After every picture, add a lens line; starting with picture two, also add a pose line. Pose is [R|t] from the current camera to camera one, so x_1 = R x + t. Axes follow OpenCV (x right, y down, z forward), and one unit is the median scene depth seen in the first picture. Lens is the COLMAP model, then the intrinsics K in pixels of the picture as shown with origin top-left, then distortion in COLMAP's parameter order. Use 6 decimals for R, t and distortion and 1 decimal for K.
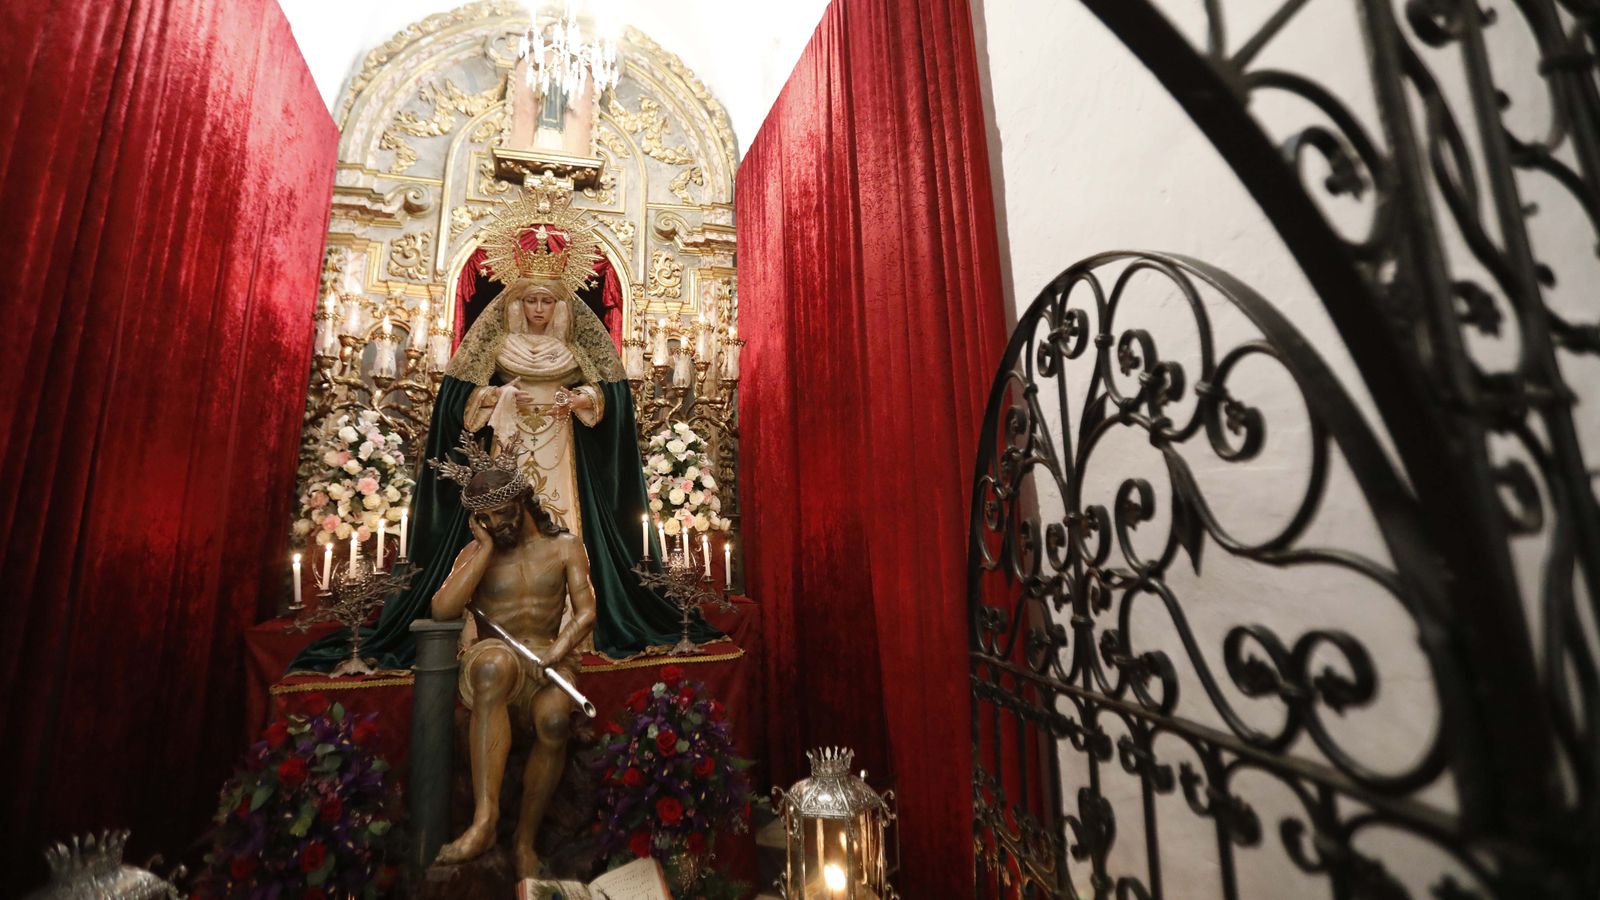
lens RADIAL K [[715.8, 0, 799.5], [0, 715.8, 370.5], [0, 0, 1]] dist [-0.098176, 0.048295]
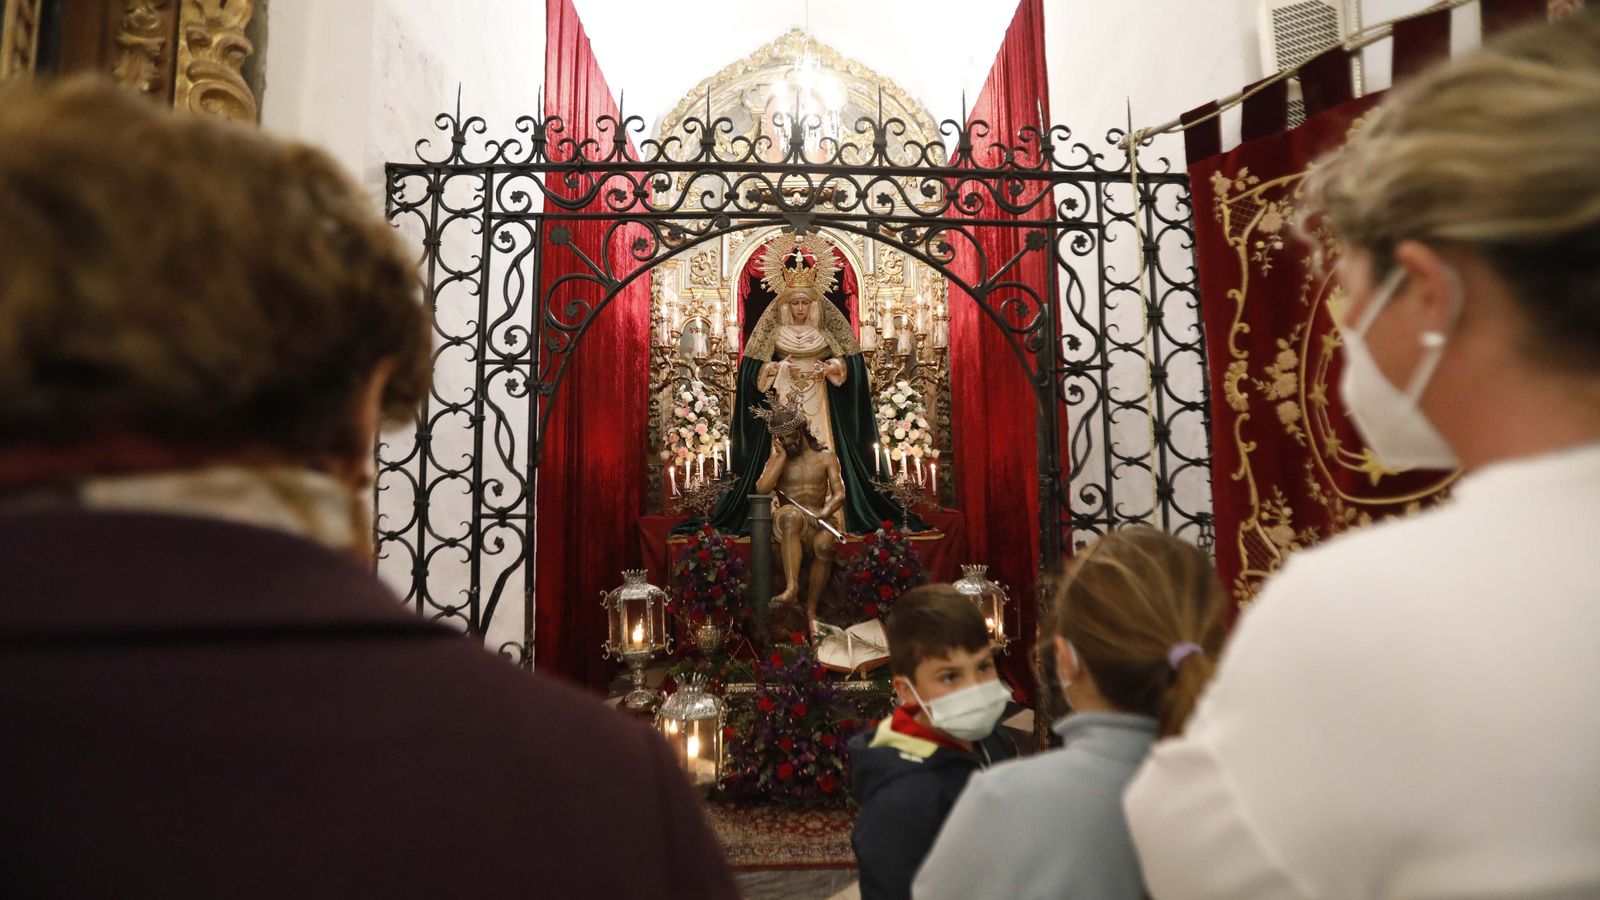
lens RADIAL K [[736.2, 0, 810.5], [0, 736.2, 428.1], [0, 0, 1]] dist [-0.051309, 0.015083]
pose [[0.946657, -0.011727, -0.322030, 0.145932], [0.055180, 0.990476, 0.126143, -0.031467], [0.317483, -0.137184, 0.938288, -0.477555]]
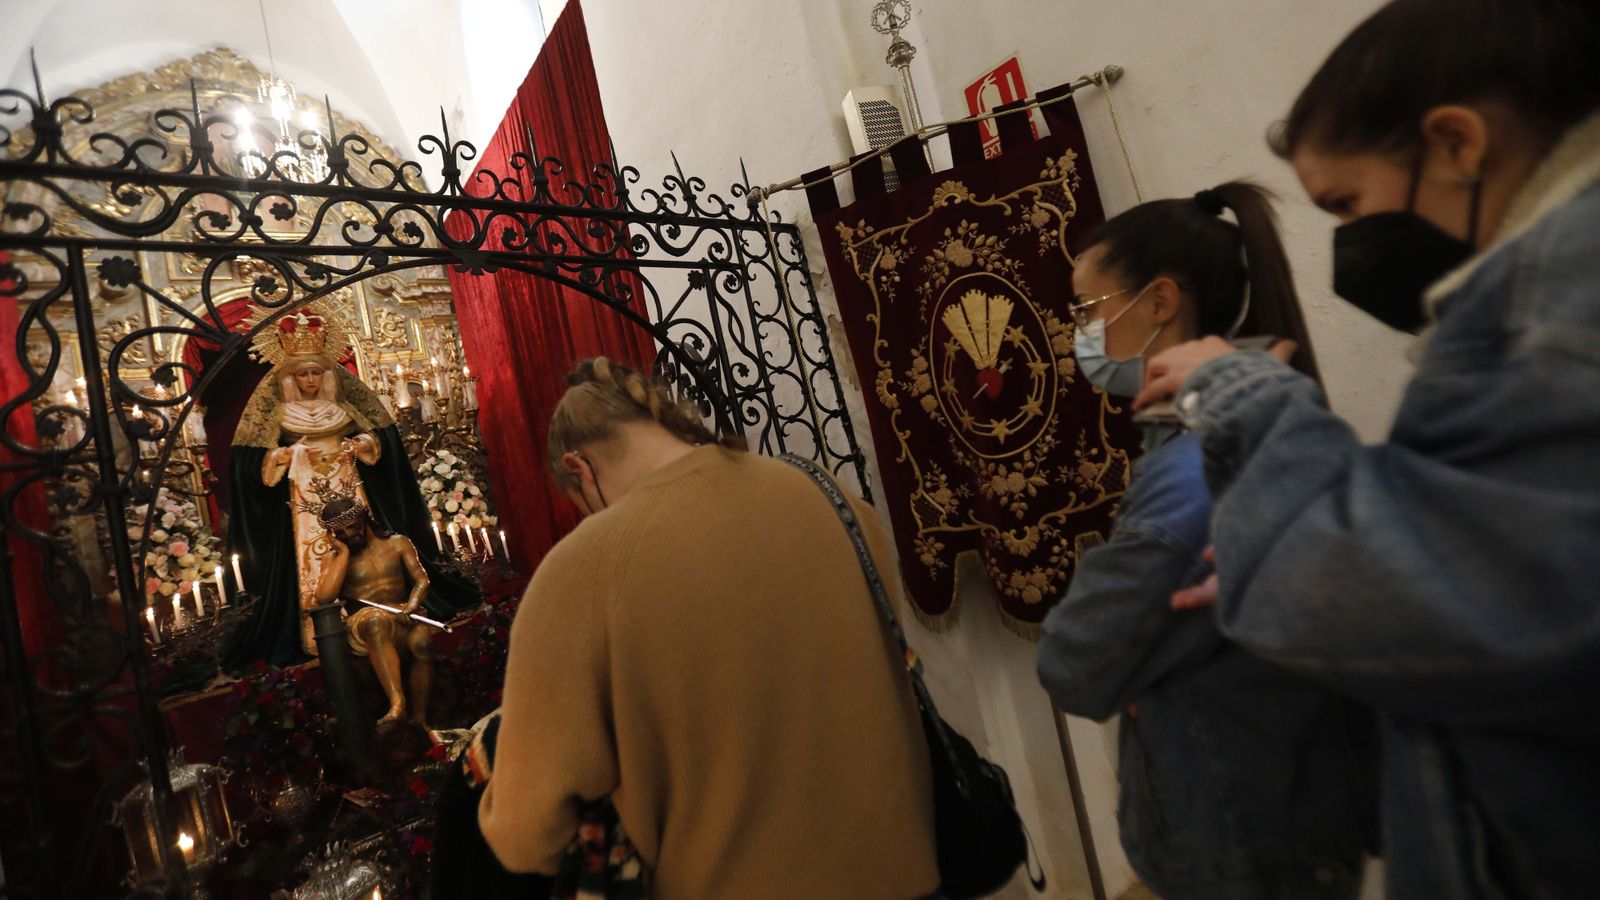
lens RADIAL K [[728.4, 0, 783.8], [0, 728.4, 439.5], [0, 0, 1]] dist [-0.066660, 0.034009]
pose [[0.924291, -0.171927, 0.340774, -0.042803], [0.135435, 0.982442, 0.128315, -0.031293], [-0.356851, -0.072448, 0.931348, -0.472643]]
